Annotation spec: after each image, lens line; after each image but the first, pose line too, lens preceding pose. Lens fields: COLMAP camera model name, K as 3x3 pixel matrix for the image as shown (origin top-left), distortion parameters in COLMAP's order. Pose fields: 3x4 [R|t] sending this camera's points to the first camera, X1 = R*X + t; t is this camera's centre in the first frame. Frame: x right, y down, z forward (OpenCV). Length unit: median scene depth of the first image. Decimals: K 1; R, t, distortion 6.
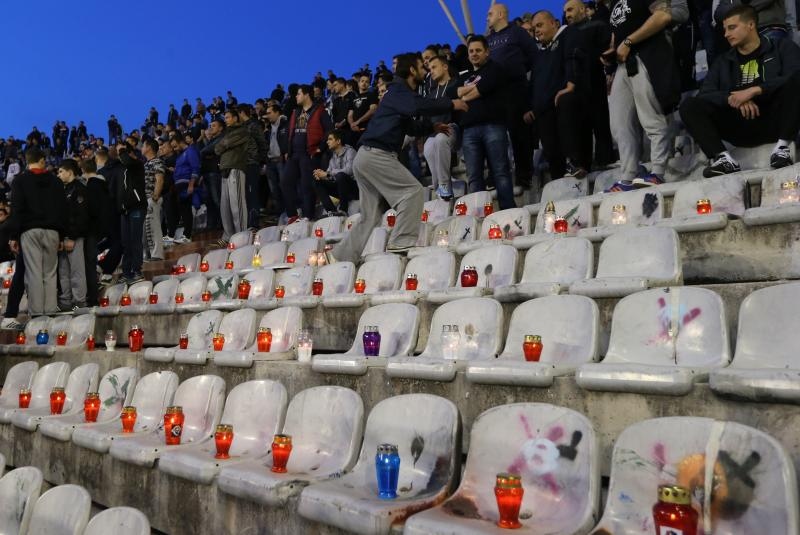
lens RADIAL K [[643.6, 0, 400.0], [0, 643.6, 267.5], [0, 0, 1]] dist [0.000849, 0.069535]
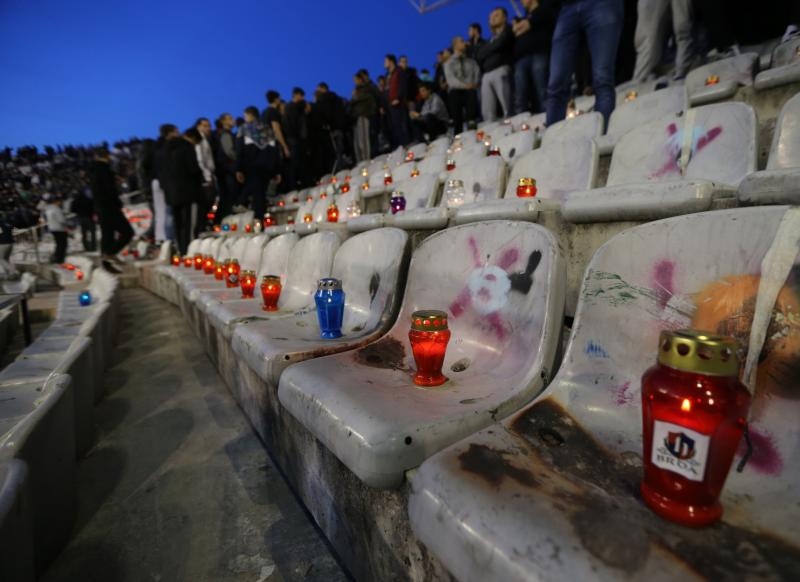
lens RADIAL K [[484.8, 0, 400.0], [0, 484.8, 291.0], [0, 0, 1]] dist [-0.070632, 0.032834]
pose [[0.994507, 0.015584, -0.103506, 0.186031], [0.011033, 0.967737, 0.251719, 0.165374], [0.104089, -0.251479, 0.962249, 0.494739]]
